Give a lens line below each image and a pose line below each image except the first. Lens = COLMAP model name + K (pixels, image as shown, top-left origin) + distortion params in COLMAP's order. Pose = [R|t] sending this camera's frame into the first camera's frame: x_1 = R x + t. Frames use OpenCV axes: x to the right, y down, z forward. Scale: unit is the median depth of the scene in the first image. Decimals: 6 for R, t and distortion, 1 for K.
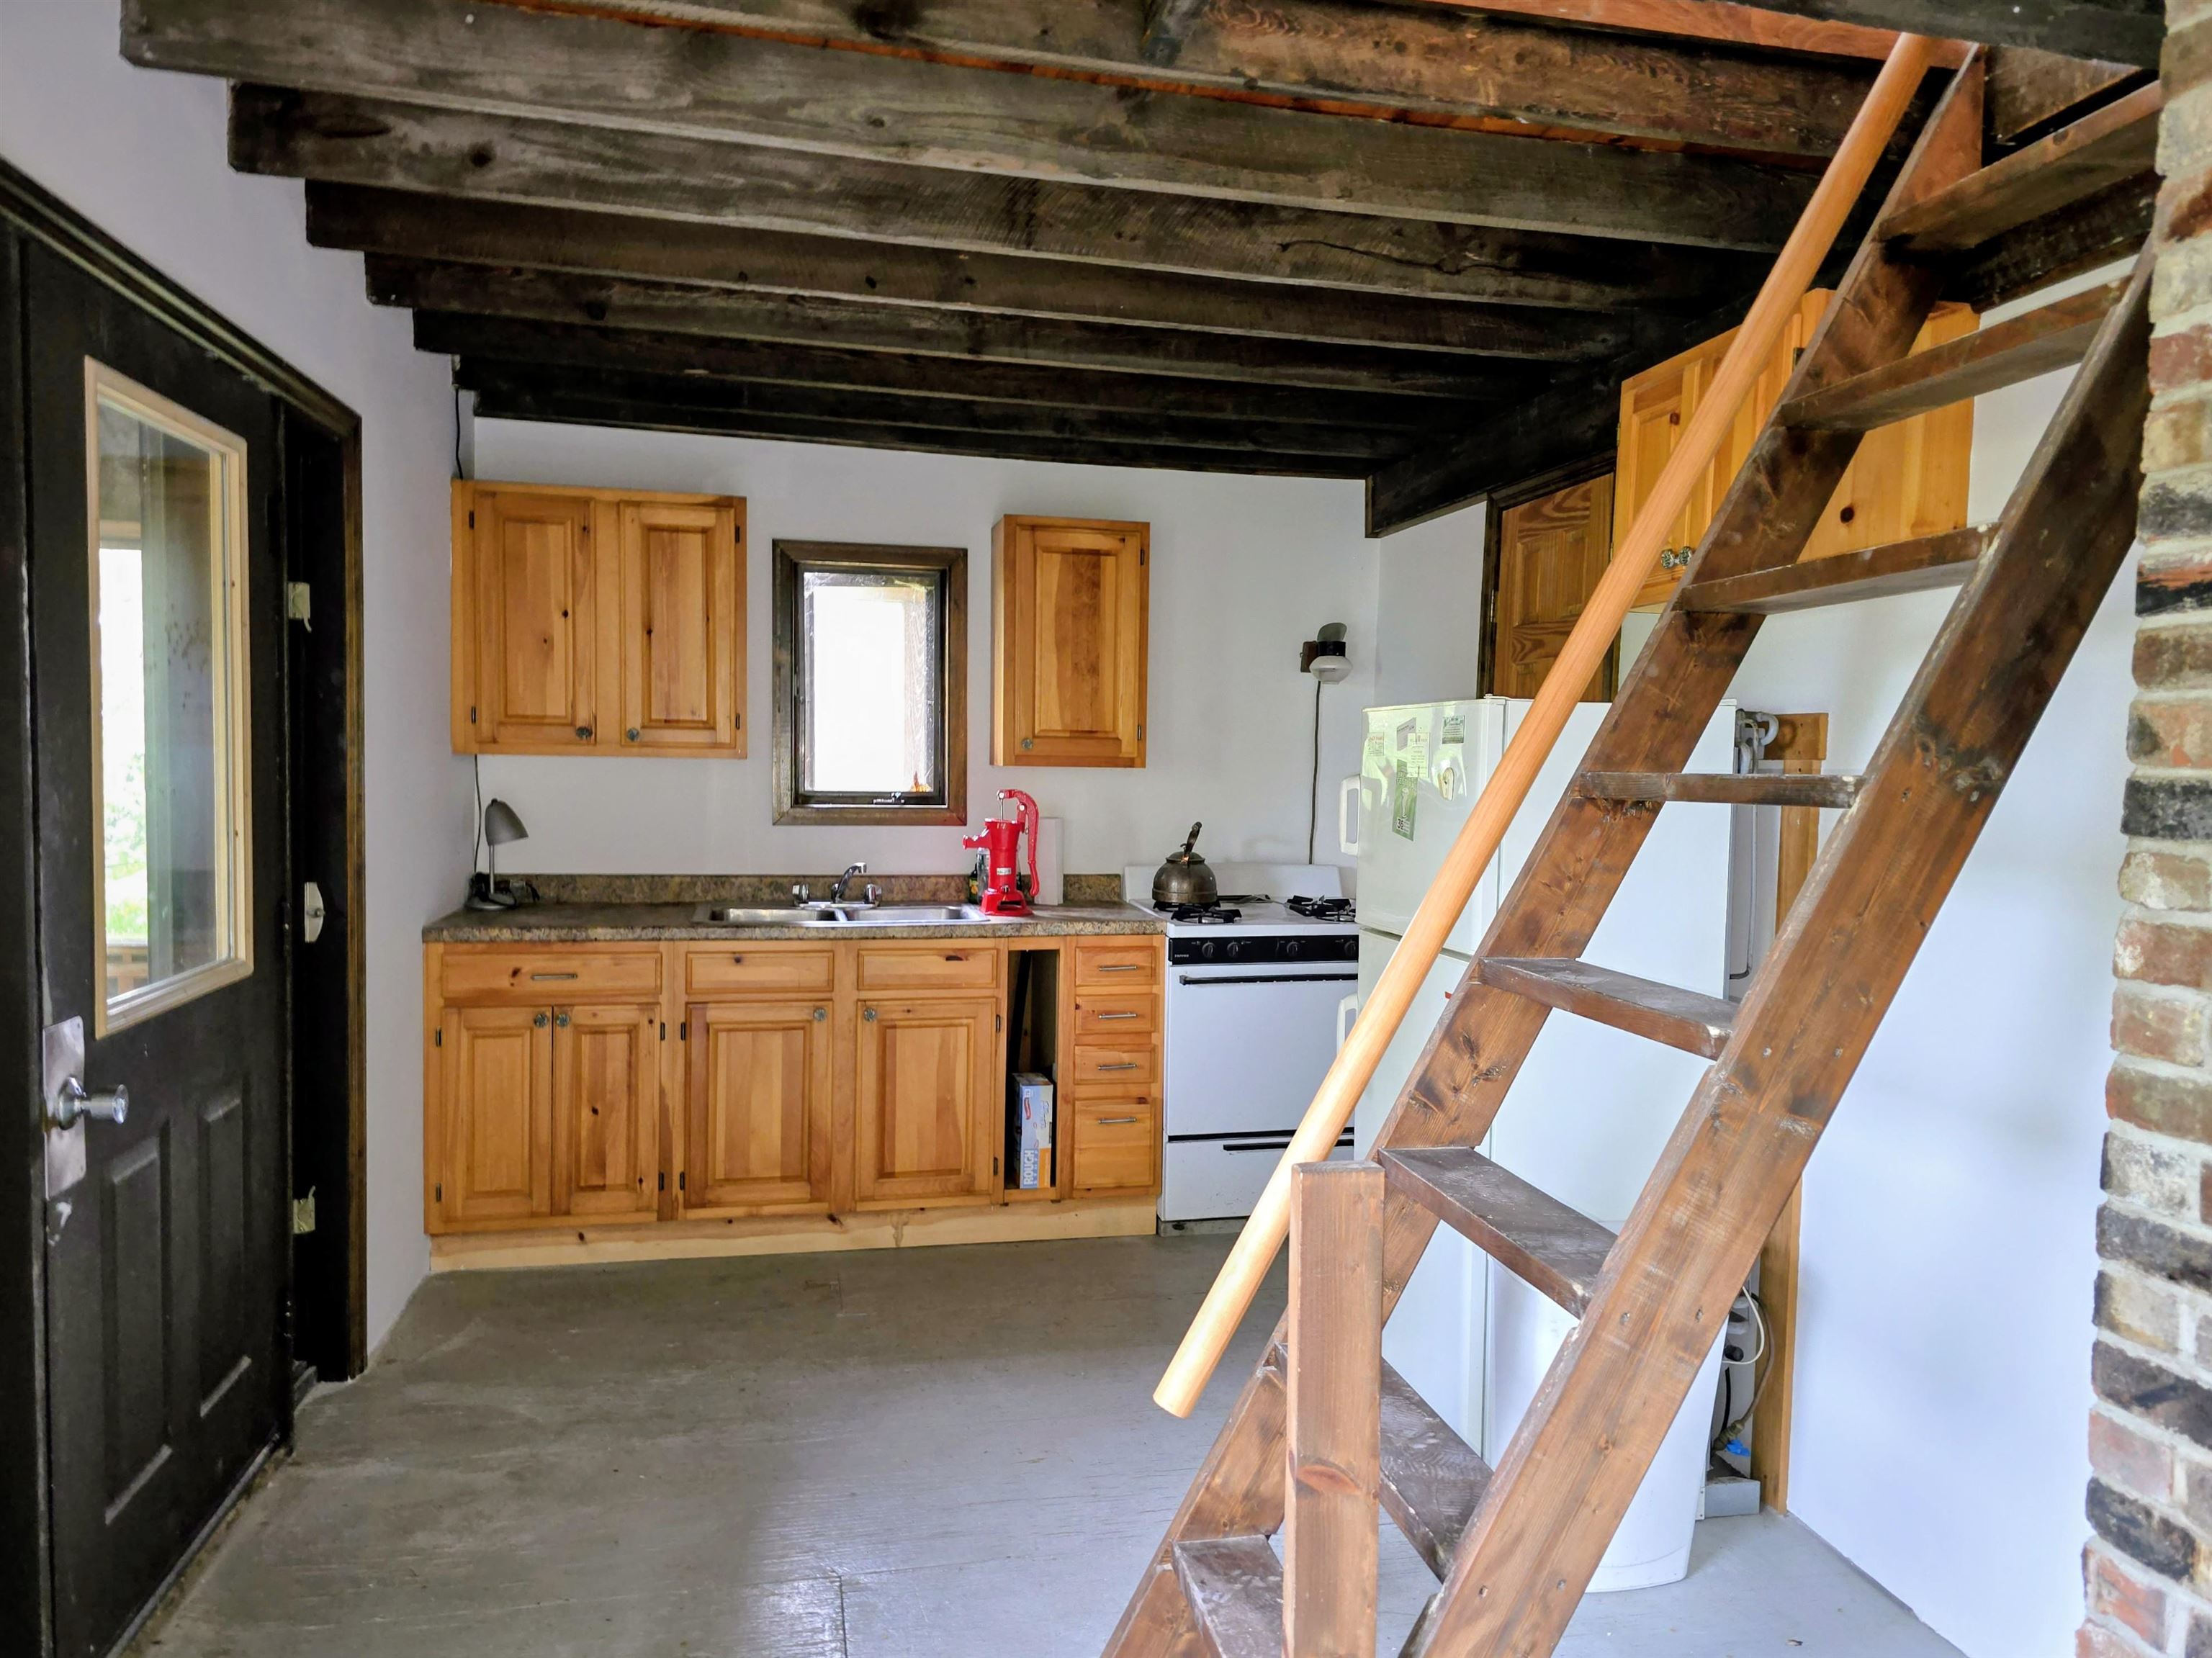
lens RADIAL K [[1518.1, 0, 1106.0], [0, 1518.1, 829.0], [0, 0, 1]] dist [0.057186, -0.000073]
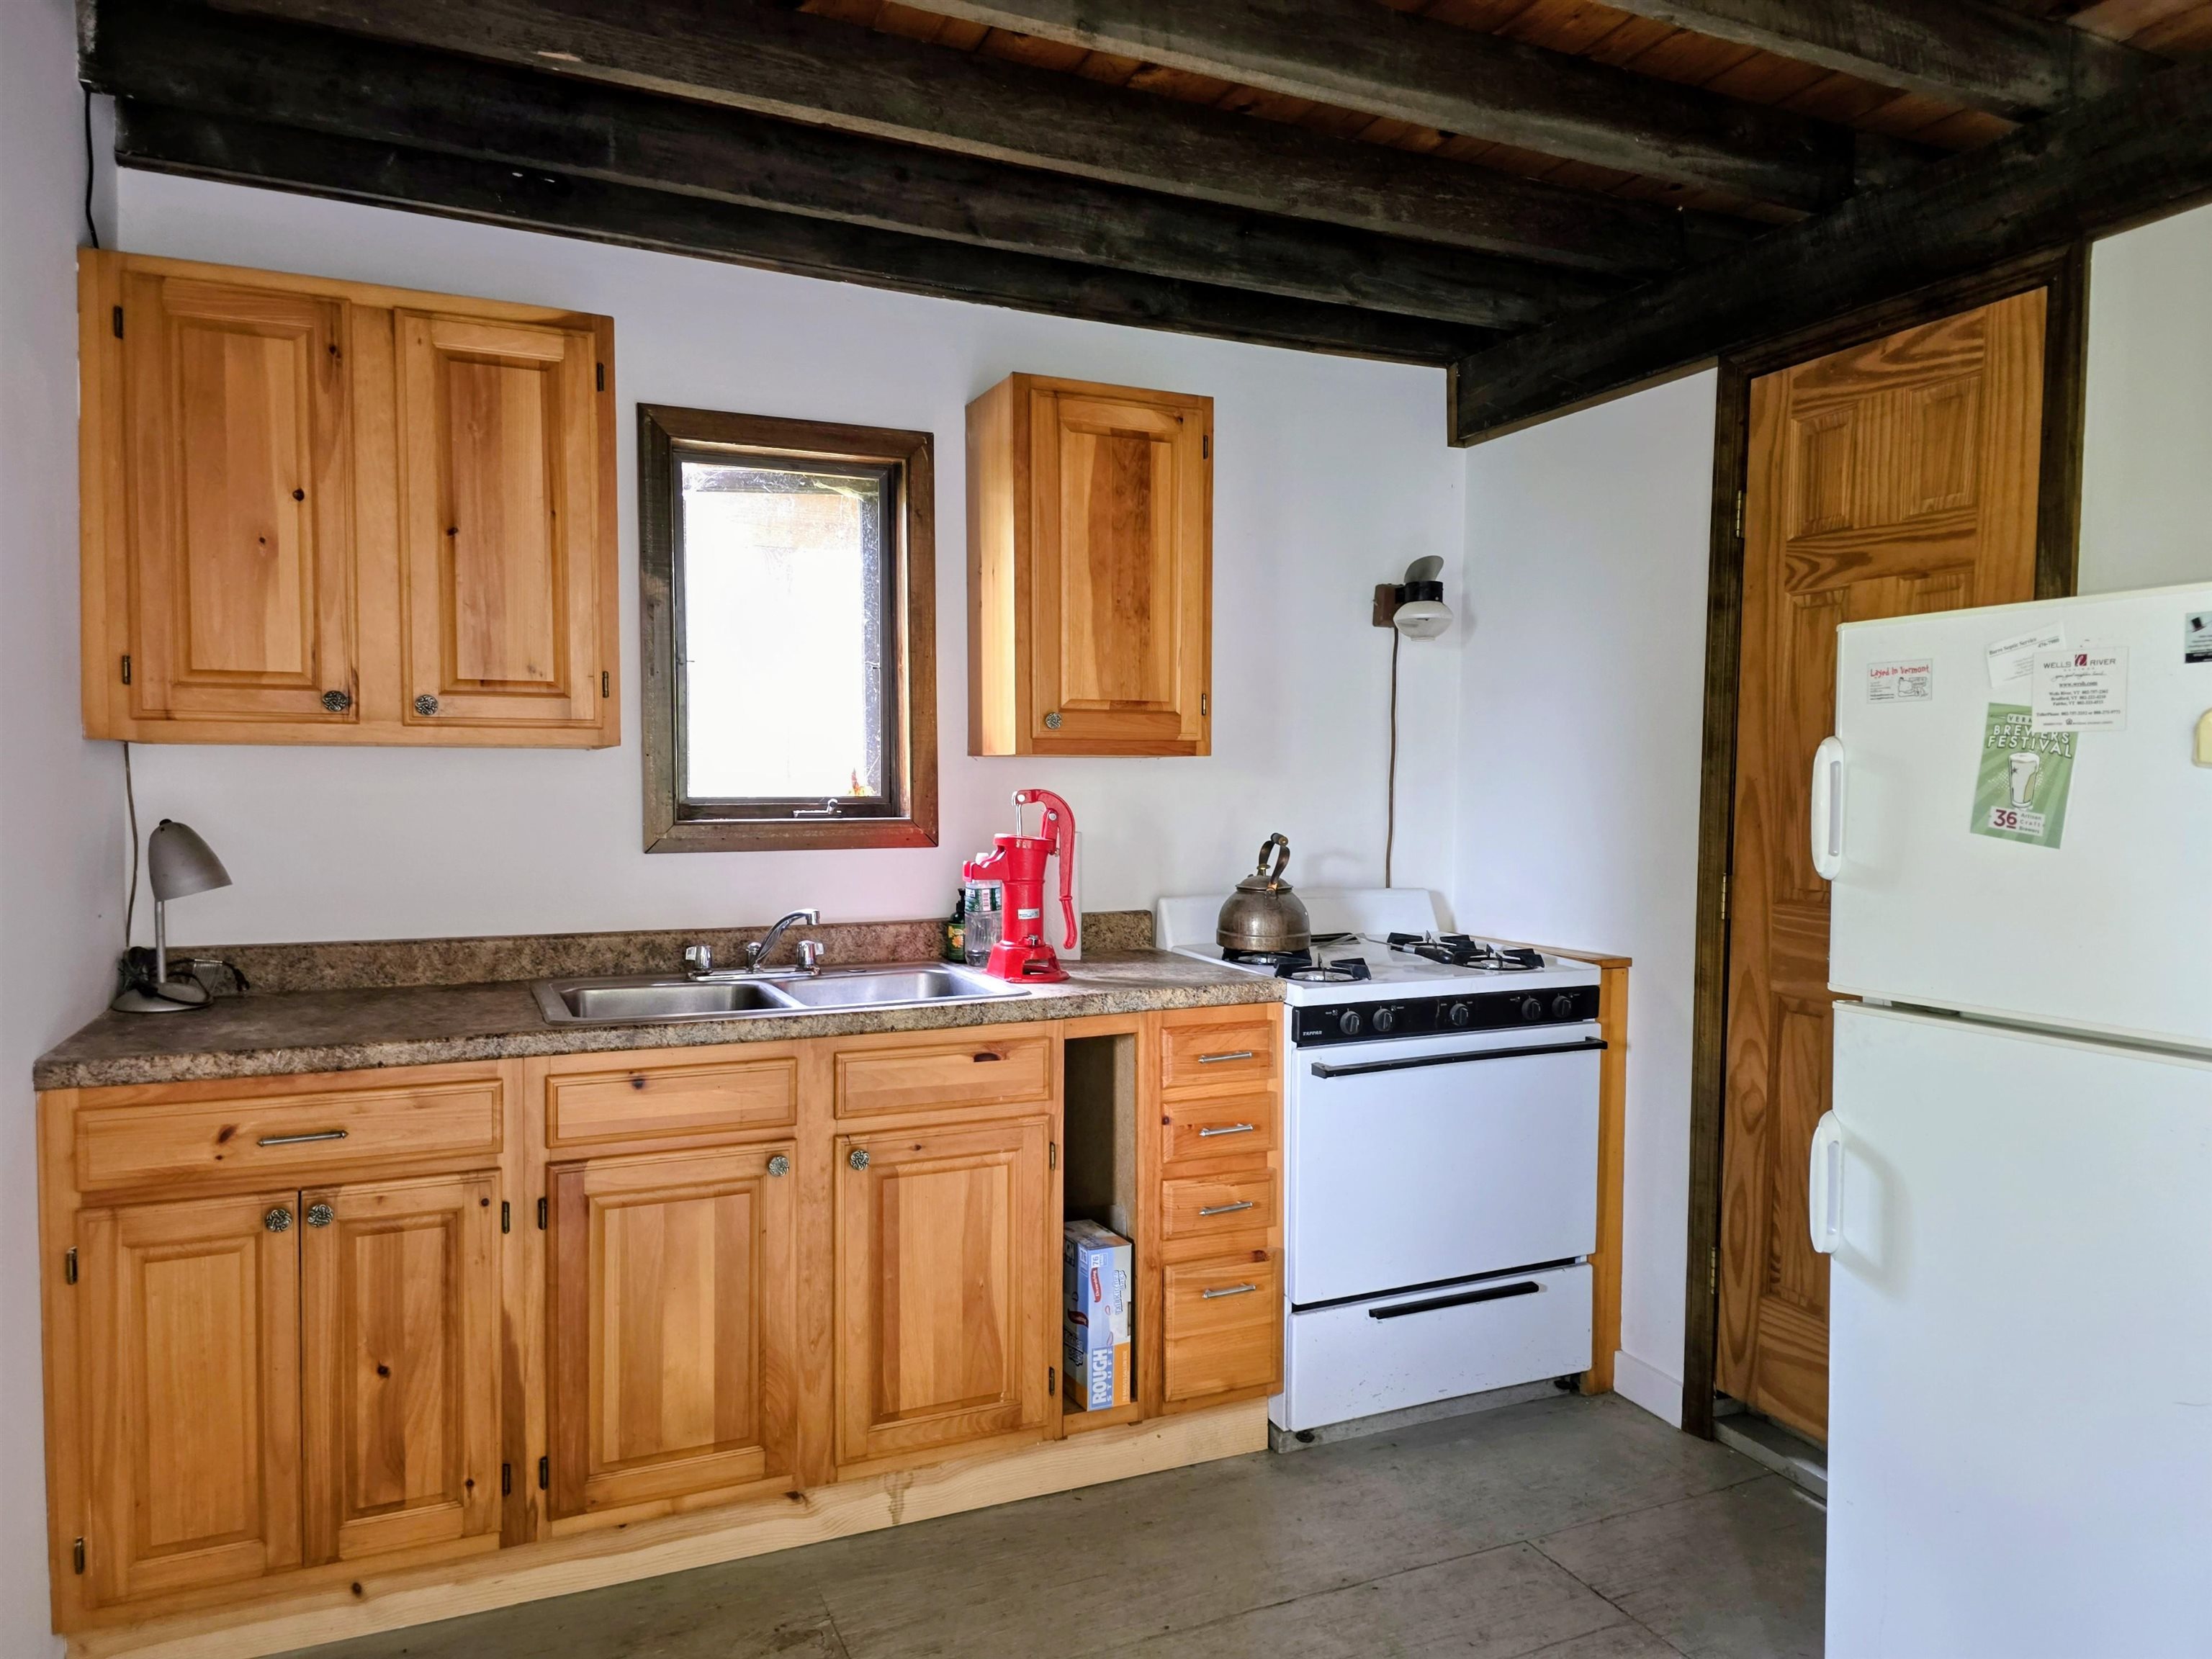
lens RADIAL K [[1495.2, 0, 1106.0], [0, 1495.2, 829.5], [0, 0, 1]] dist [0.043041, -0.032715]
pose [[0.978141, -0.021753, 0.206802, -0.173529], [0.024339, 0.999654, -0.009965, -0.001463], [-0.206514, 0.014780, 0.978332, 0.376246]]
